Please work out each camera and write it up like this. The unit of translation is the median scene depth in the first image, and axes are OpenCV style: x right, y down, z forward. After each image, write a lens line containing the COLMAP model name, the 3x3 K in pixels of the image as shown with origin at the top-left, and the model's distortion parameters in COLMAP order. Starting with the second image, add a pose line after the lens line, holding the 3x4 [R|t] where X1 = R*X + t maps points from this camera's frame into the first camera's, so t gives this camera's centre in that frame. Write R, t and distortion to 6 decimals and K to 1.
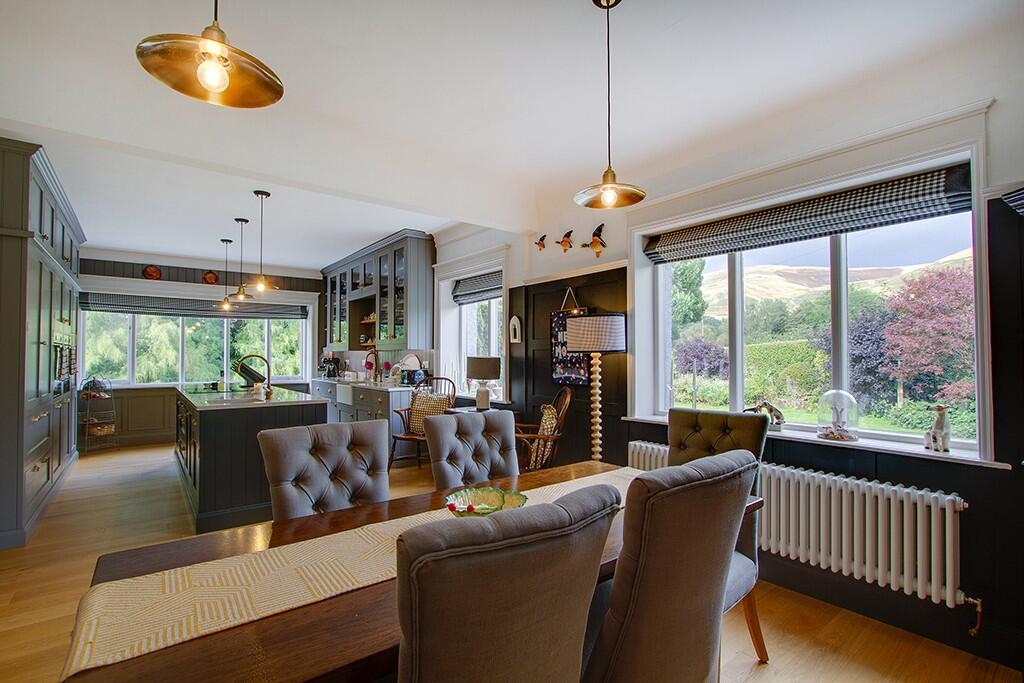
lens RADIAL K [[500.0, 0, 509.2], [0, 500.0, 361.0], [0, 0, 1]] dist [0.039579, -0.000076]
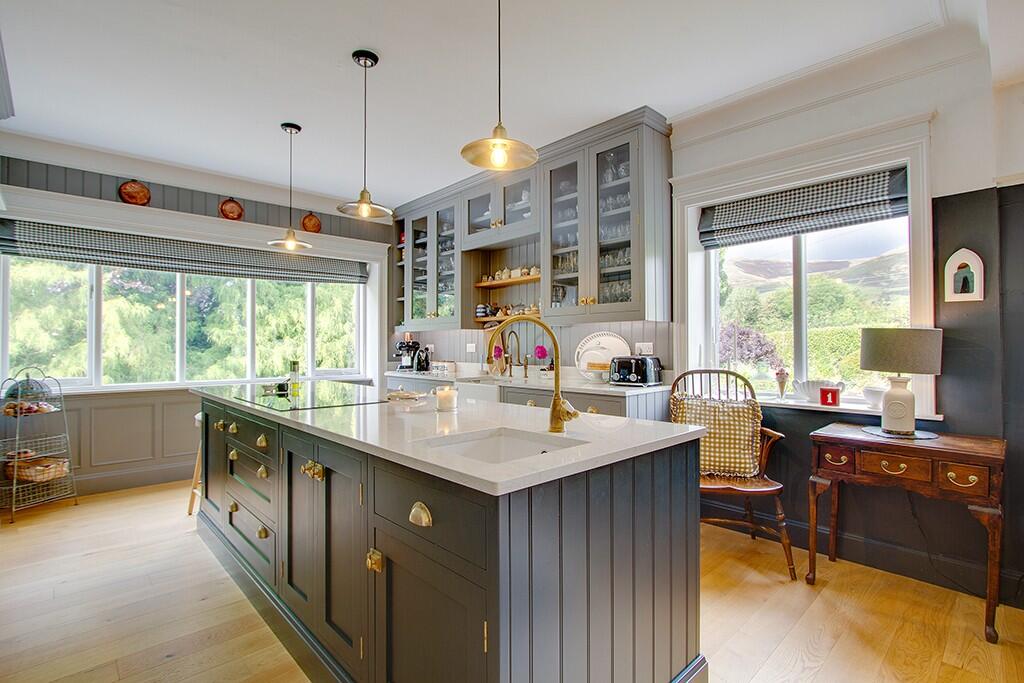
lens RADIAL K [[478.1, 0, 514.8], [0, 478.1, 347.9], [0, 0, 1]] dist [-0.002911, -0.000035]
pose [[0.989585, -0.002935, 0.143923, -0.342680], [0.004113, 0.999960, -0.007887, 0.008984], [-0.143894, 0.008397, 0.989557, 0.392469]]
